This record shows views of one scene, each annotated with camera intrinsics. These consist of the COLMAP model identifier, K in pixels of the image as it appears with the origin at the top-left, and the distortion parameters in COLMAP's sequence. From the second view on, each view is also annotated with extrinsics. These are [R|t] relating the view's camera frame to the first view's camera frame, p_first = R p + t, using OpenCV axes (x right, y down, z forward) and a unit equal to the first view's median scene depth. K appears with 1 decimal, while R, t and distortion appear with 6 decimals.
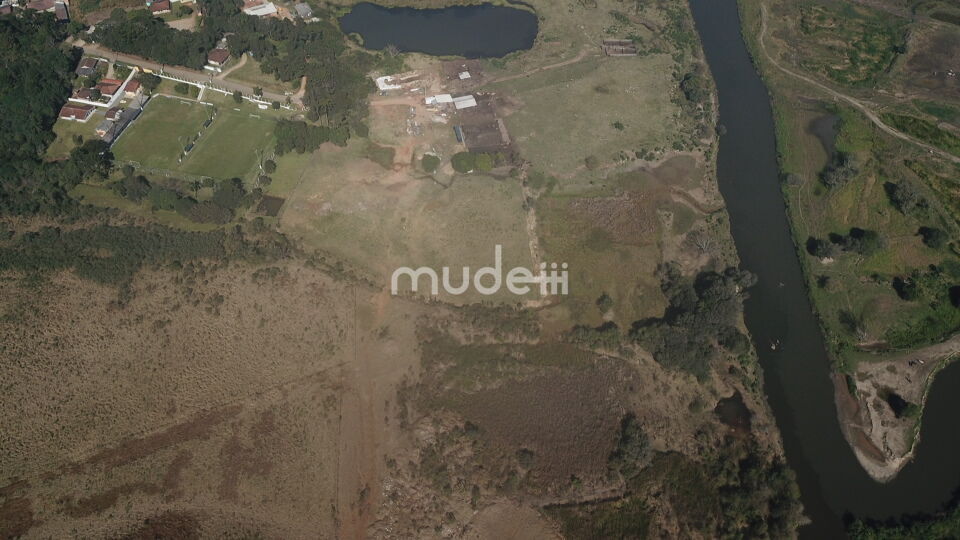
lens RADIAL K [[734.0, 0, 471.3], [0, 734.0, 270.7], [0, 0, 1]] dist [0.013333, -0.012369]
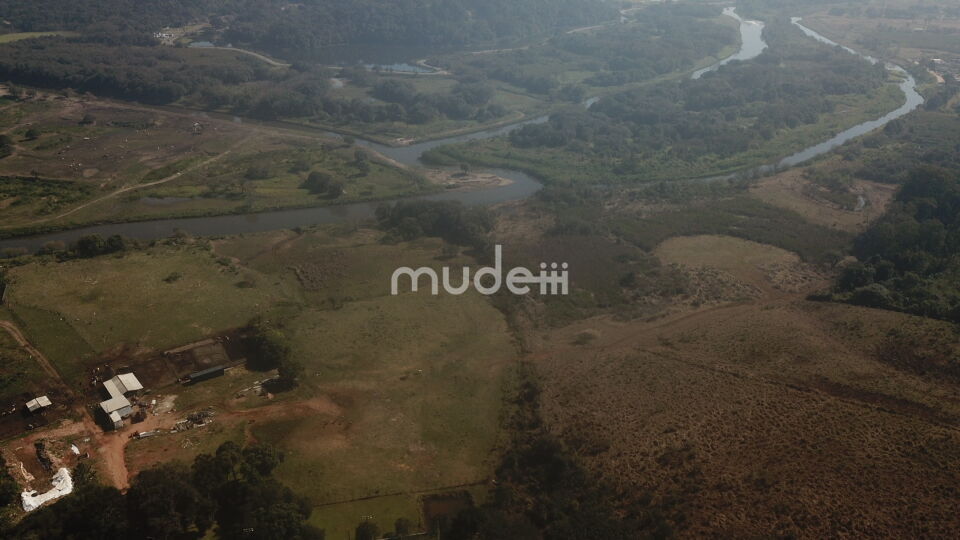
lens RADIAL K [[736.3, 0, 471.2], [0, 736.3, 265.7], [0, 0, 1]] dist [0.010444, -0.006583]
pose [[-0.387751, -0.390670, 0.834881, -0.665506], [0.707519, 0.454406, 0.541231, -0.454662], [-0.590818, 0.800557, 0.100210, 0.790214]]
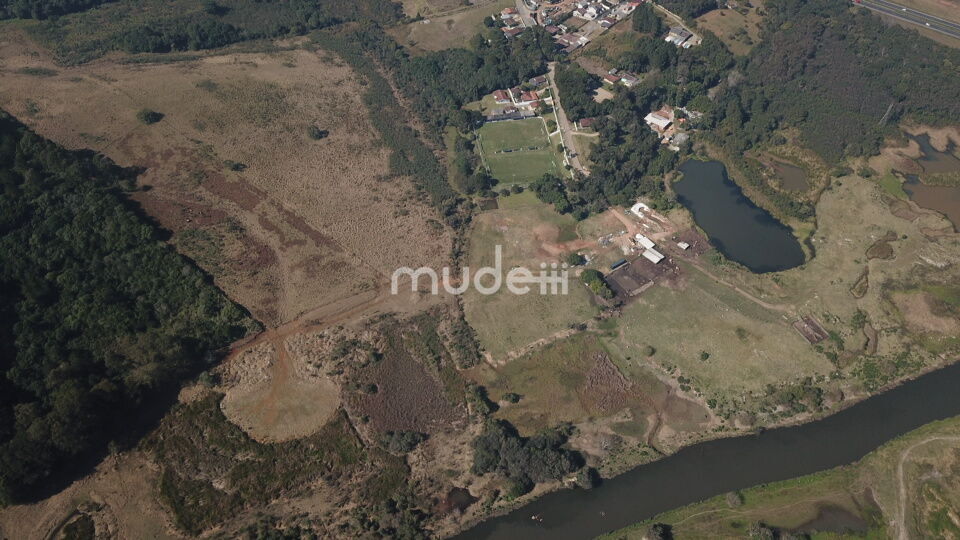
lens RADIAL K [[734.0, 0, 471.3], [0, 734.0, 270.7], [0, 0, 1]] dist [0.013333, -0.012369]
pose [[0.412486, 0.666926, -0.620536, 0.733951], [-0.707727, 0.663504, 0.242662, -0.336646], [0.573565, 0.339075, 0.745688, -0.093647]]
